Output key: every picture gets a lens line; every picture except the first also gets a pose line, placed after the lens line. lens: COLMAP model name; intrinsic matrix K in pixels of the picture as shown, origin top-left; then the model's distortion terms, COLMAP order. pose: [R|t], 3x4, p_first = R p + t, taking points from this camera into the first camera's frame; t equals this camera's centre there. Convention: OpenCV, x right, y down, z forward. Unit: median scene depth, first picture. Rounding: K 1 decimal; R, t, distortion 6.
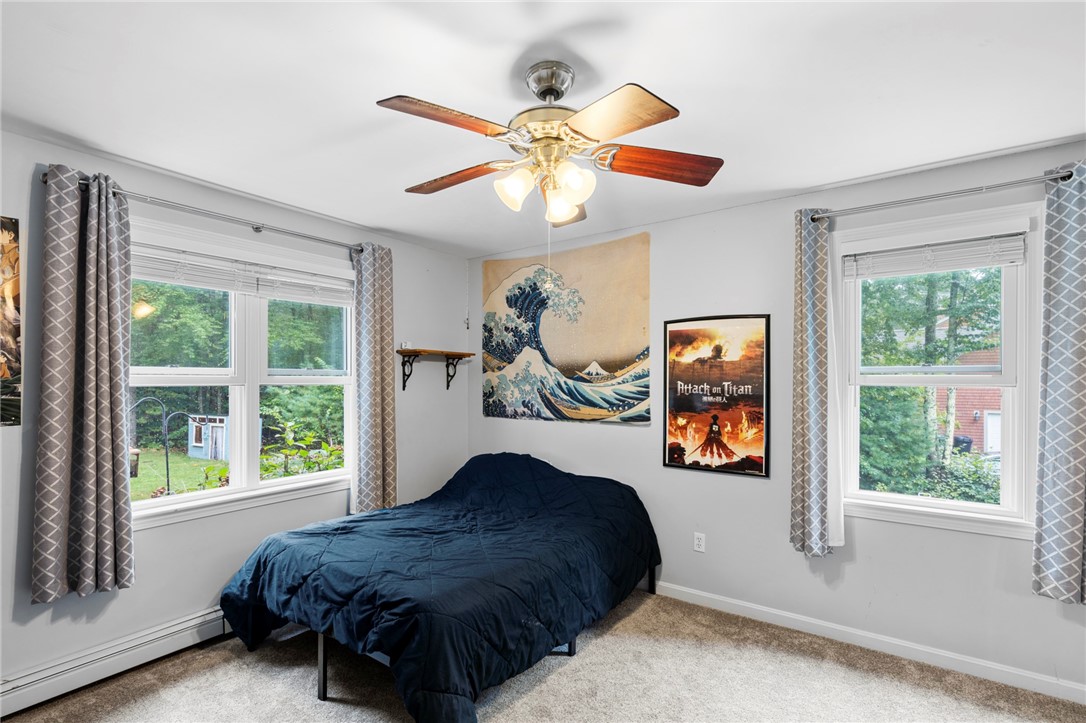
lens RADIAL K [[500.4, 0, 543.0], [0, 500.4, 379.2], [0, 0, 1]] dist [-0.000540, 0.000284]
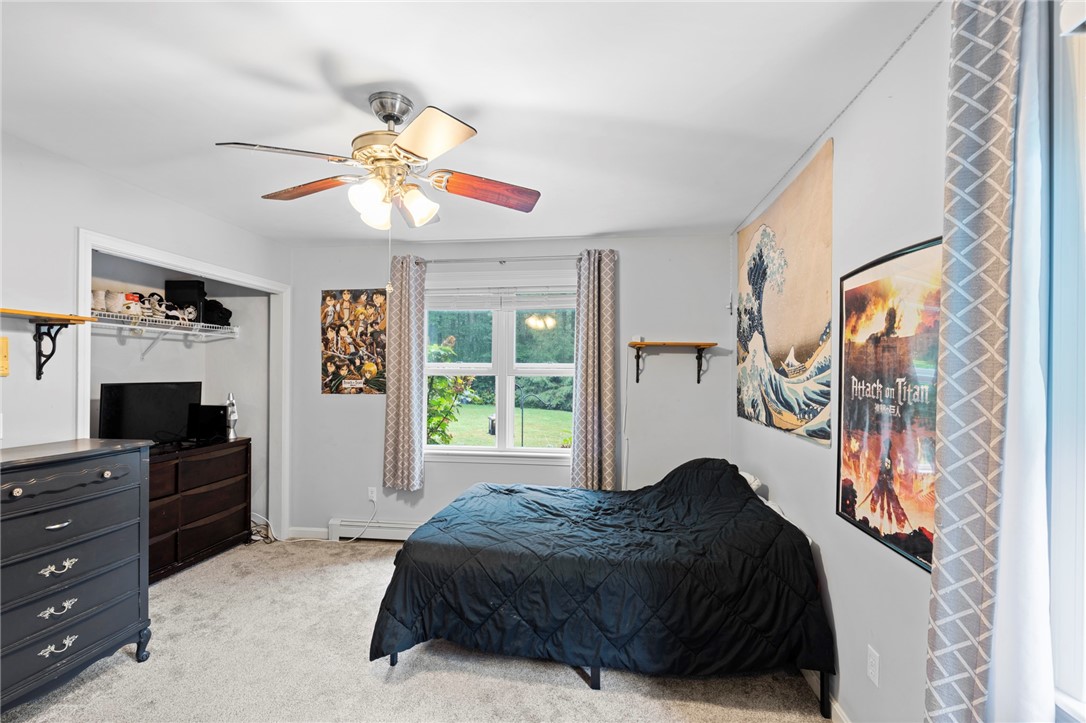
lens RADIAL K [[497.9, 0, 547.2], [0, 497.9, 374.2], [0, 0, 1]] dist [0.000068, 0.000274]
pose [[0.472187, 0.006485, -0.881475, 0.637017], [-0.006664, 0.999971, 0.003787, 0.002282], [0.881473, 0.004086, 0.472216, 0.422861]]
